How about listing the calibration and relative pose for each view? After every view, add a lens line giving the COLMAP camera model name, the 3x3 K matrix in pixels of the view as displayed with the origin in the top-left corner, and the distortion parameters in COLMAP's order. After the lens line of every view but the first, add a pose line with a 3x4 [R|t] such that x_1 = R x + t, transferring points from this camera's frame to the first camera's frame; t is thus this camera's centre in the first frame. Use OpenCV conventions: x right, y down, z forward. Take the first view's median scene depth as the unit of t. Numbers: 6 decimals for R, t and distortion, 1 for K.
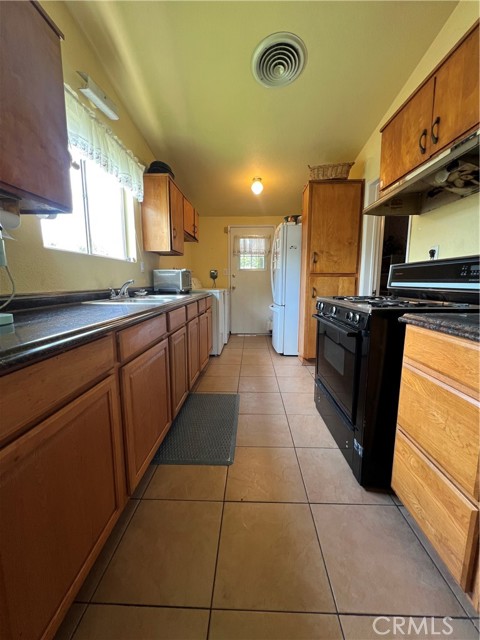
lens RADIAL K [[257.1, 0, 239.7], [0, 257.1, 318.0], [0, 0, 1]] dist [0.000494, 0.000580]
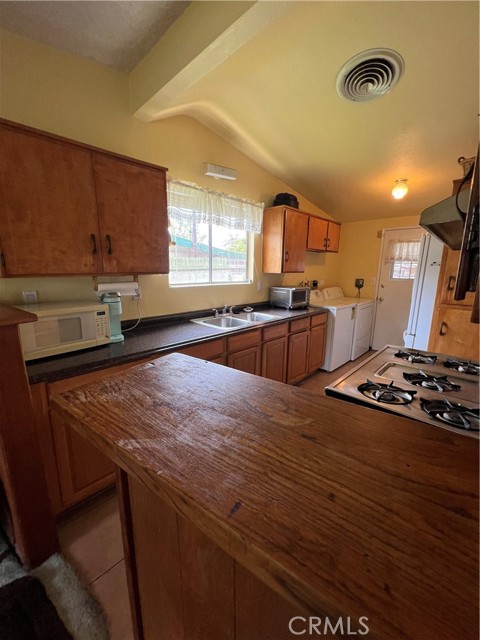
lens RADIAL K [[258.2, 0, 241.2], [0, 258.2, 318.6], [0, 0, 1]] dist [-0.001481, -0.000053]
pose [[0.745176, 0.138125, -0.652406, 0.344562], [-0.104902, 0.990414, 0.089869, -0.136592], [0.658565, 0.001471, 0.752522, 0.029308]]
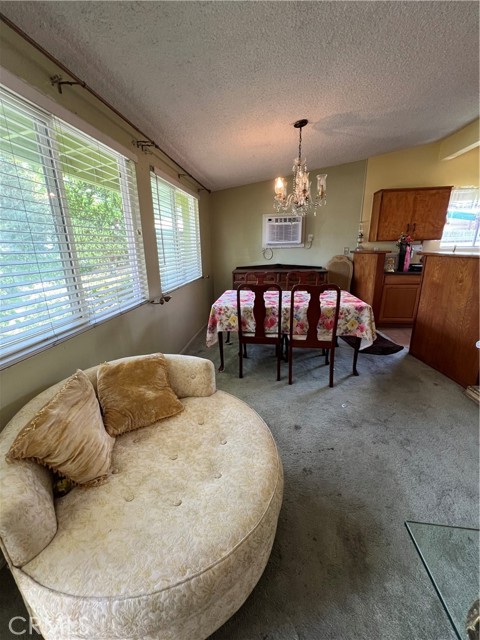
lens RADIAL K [[257.1, 0, 243.7], [0, 257.1, 319.0], [0, 0, 1]] dist [0.000494, 0.000580]
pose [[-0.068387, 0.272945, -0.959596, 1.263010], [-0.128498, 0.951426, 0.279779, -0.015915], [0.989349, 0.142439, -0.029992, -0.535597]]
